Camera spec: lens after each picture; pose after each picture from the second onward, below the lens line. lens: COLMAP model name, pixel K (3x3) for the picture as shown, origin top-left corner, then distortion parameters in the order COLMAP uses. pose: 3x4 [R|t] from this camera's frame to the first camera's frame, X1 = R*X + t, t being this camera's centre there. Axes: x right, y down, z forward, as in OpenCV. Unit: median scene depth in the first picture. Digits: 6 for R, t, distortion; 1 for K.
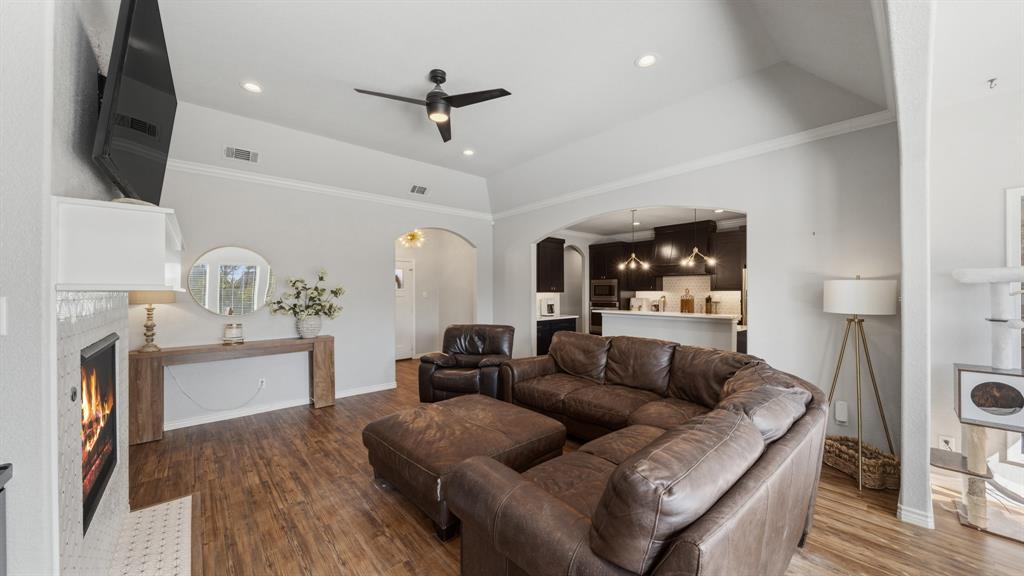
lens RADIAL K [[360.8, 0, 513.7], [0, 360.8, 290.9], [0, 0, 1]] dist [-0.000655, -0.000021]
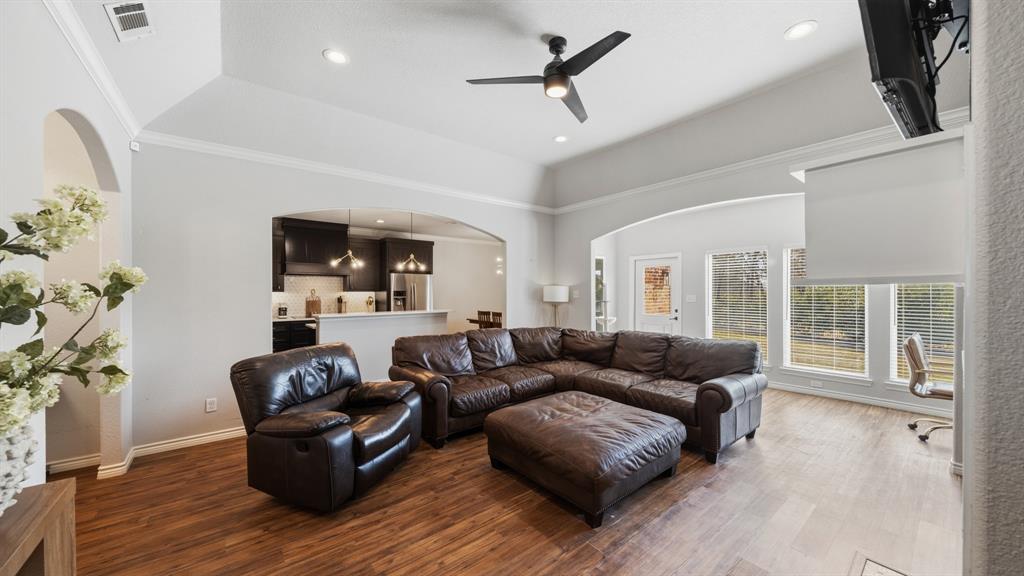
lens RADIAL K [[360.8, 0, 513.5], [0, 360.8, 290.9], [0, 0, 1]] dist [-0.000655, -0.000021]
pose [[0.055035, 0.004807, 0.998473, -0.679005], [-0.001523, 0.999988, -0.004730, 0.004178], [-0.998483, -0.001260, 0.055042, 0.655819]]
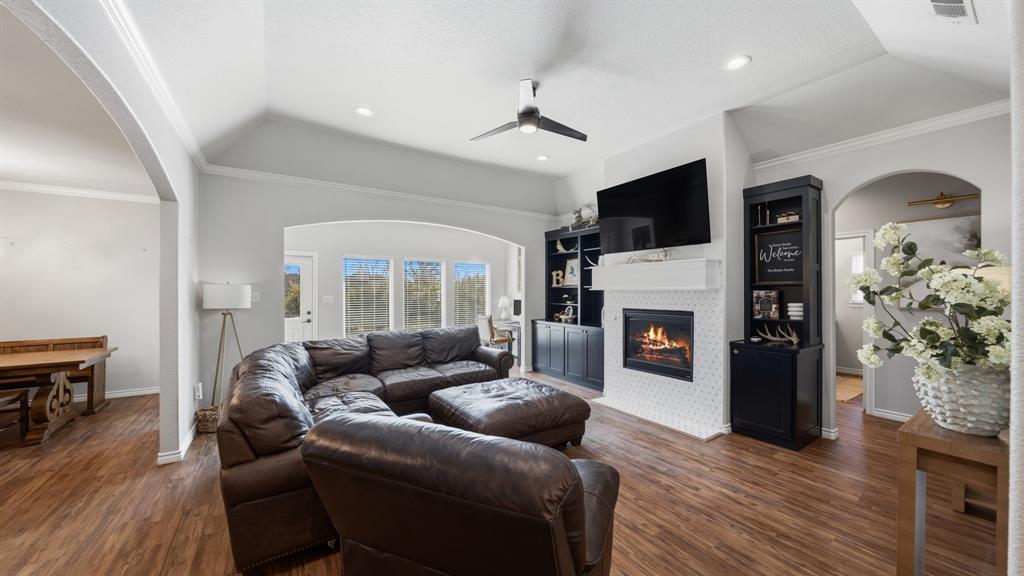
lens RADIAL K [[360.8, 0, 515.1], [0, 360.8, 289.0], [0, 0, 1]] dist [-0.000655, -0.000021]
pose [[-0.990828, 0.006784, 0.134961, -0.193553], [0.005811, 0.999954, -0.007597, 0.001321], [-0.135006, -0.006743, -0.990822, 1.287321]]
